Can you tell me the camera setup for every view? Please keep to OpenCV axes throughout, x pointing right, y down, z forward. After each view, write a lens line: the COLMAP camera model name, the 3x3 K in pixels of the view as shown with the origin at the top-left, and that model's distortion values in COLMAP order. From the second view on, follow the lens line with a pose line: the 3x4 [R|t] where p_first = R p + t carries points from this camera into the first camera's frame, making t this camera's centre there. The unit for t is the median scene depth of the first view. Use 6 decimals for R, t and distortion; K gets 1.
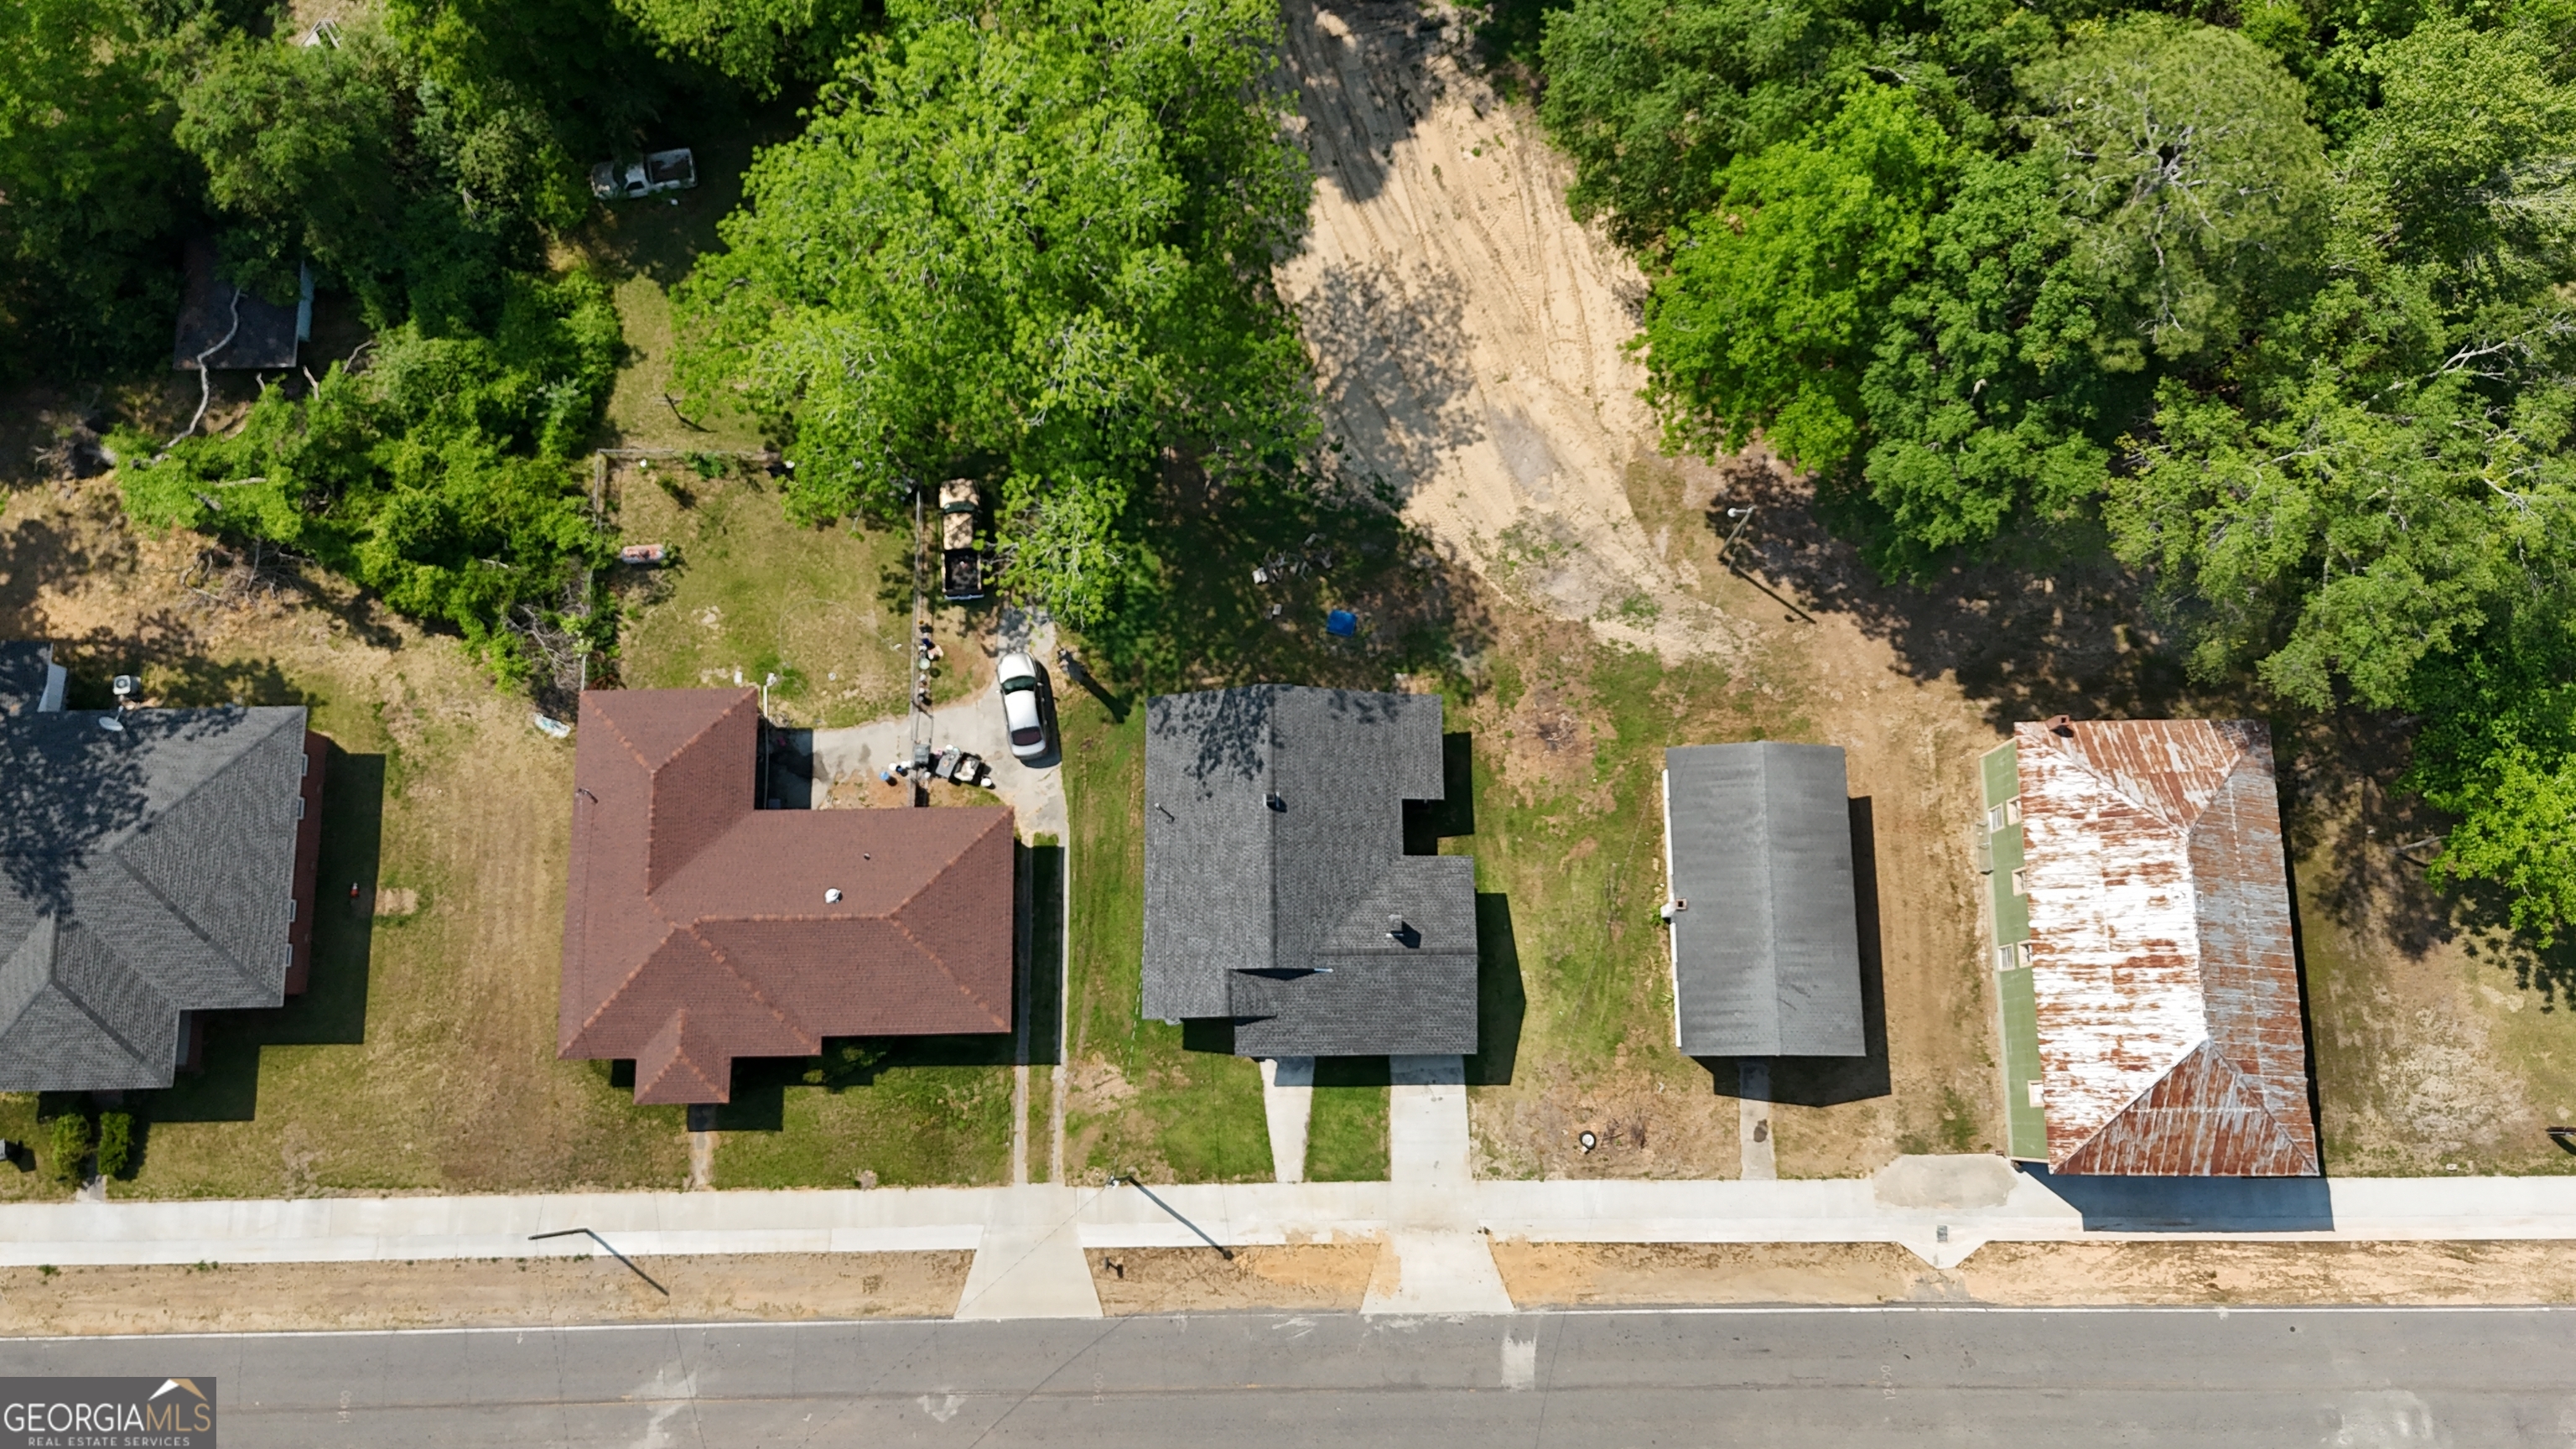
lens RADIAL K [[1884.9, 0, 1294.6], [0, 1884.9, 721.9], [0, 0, 1]] dist [0.043125, -0.039231]
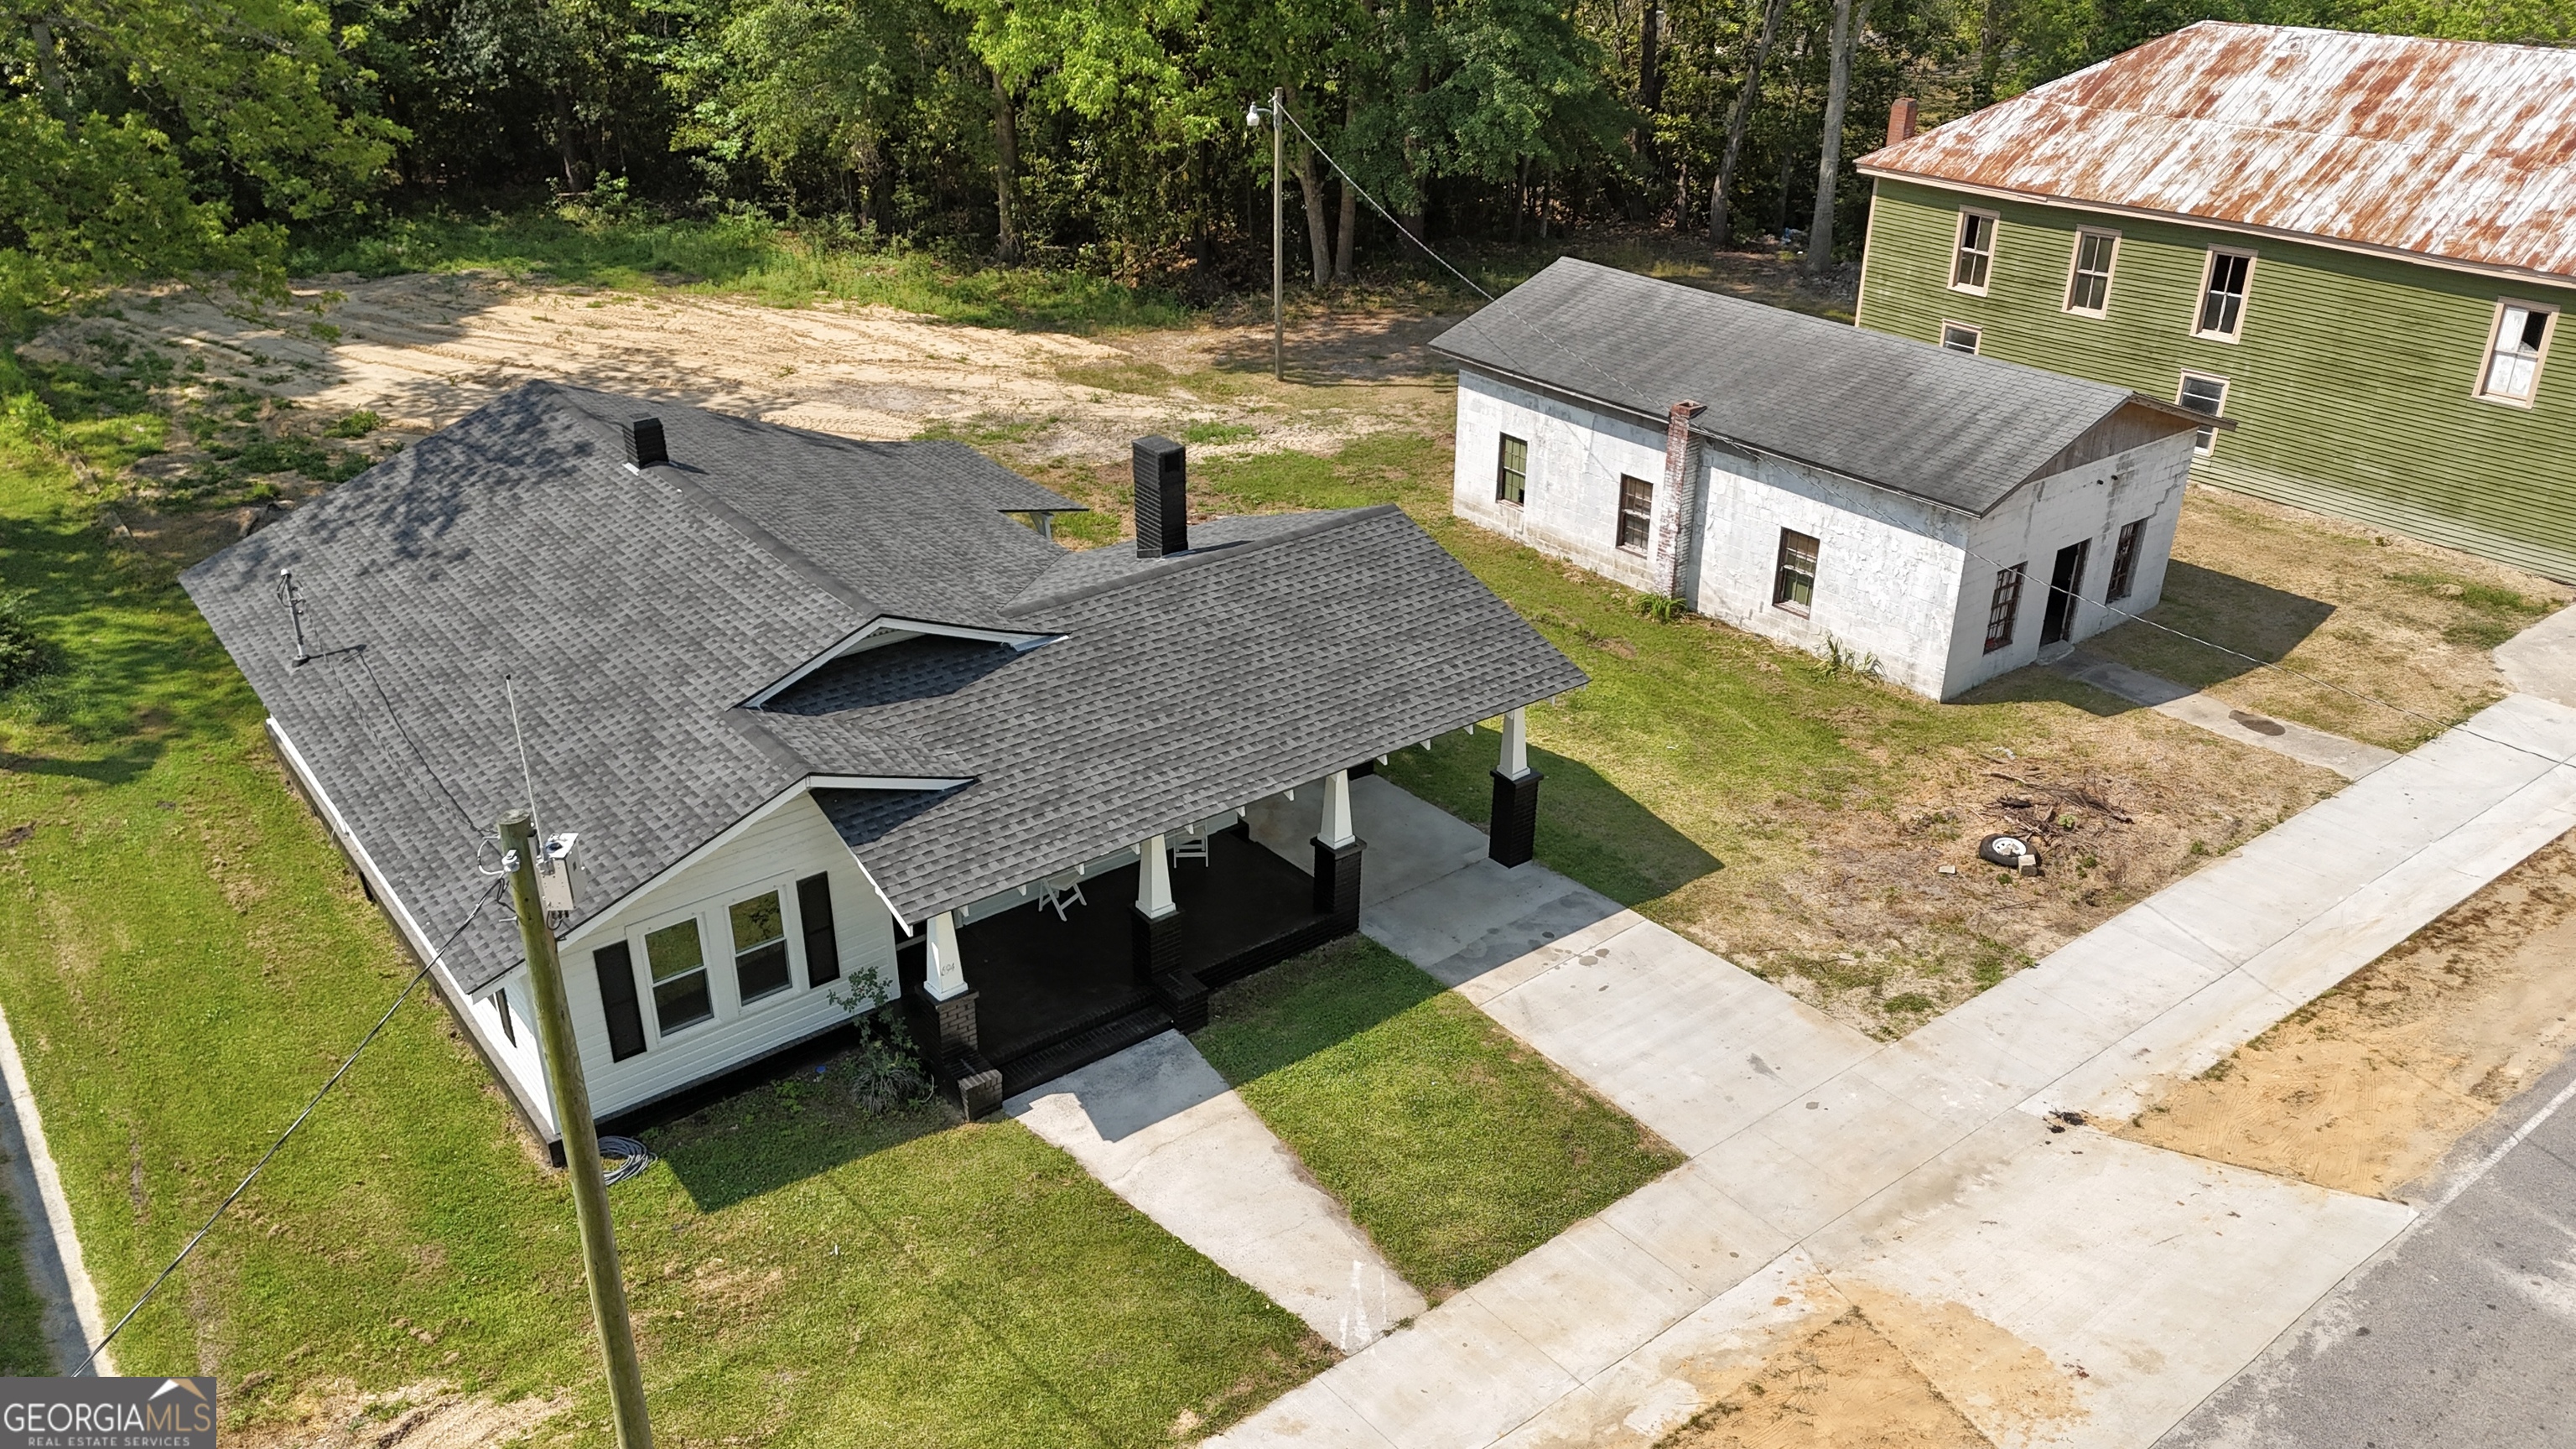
lens RADIAL K [[1884.9, 0, 1291.9], [0, 1884.9, 745.1], [0, 0, 1]] dist [0.043125, -0.039231]
pose [[0.795103, -0.254837, 0.550336, -0.116912], [0.591512, 0.526174, -0.610945, 0.333774], [-0.133881, 0.811295, 0.569102, 0.805329]]
